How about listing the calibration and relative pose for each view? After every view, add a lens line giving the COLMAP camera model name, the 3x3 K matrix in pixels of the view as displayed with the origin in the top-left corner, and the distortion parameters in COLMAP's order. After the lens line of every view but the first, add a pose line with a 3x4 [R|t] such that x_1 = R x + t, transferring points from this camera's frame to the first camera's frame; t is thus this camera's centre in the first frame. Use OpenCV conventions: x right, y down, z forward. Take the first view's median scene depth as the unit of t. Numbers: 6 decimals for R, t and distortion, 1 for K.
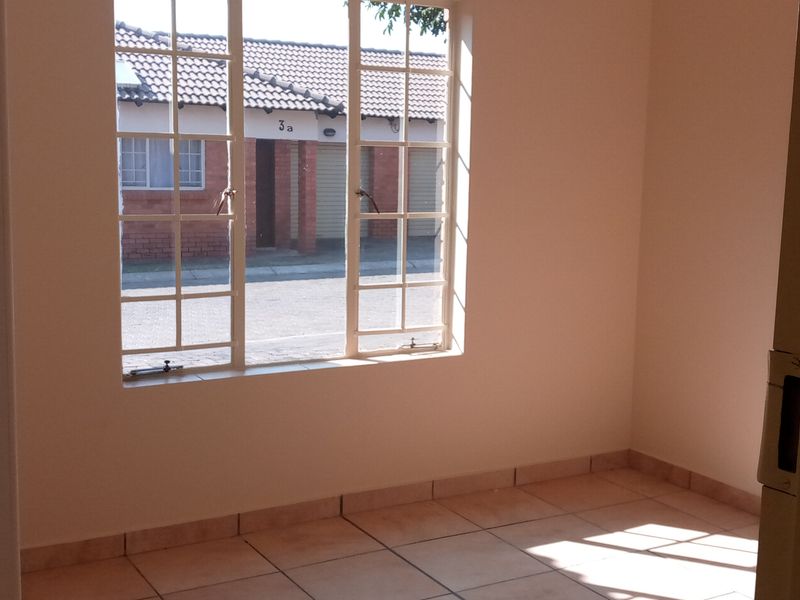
lens RADIAL K [[1049.4, 0, 400.0], [0, 1049.4, 300.0], [0, 0, 1]] dist [0.315737, -1.159876]
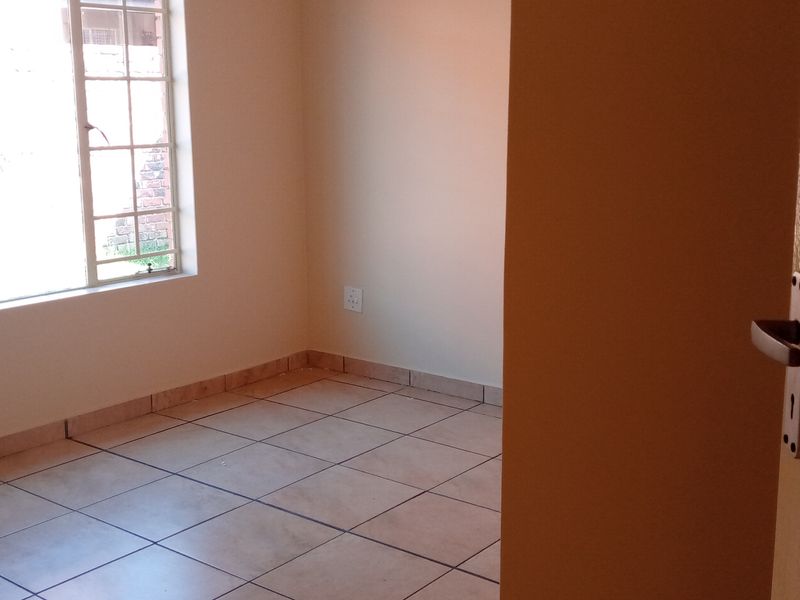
lens RADIAL K [[1049.4, 0, 400.0], [0, 1049.4, 300.0], [0, 0, 1]] dist [0.315737, -1.159876]
pose [[0.899885, -0.083657, 0.428028, -0.232146], [0.061110, 0.995935, 0.066177, 0.016171], [-0.431824, -0.033395, 0.901340, -0.125376]]
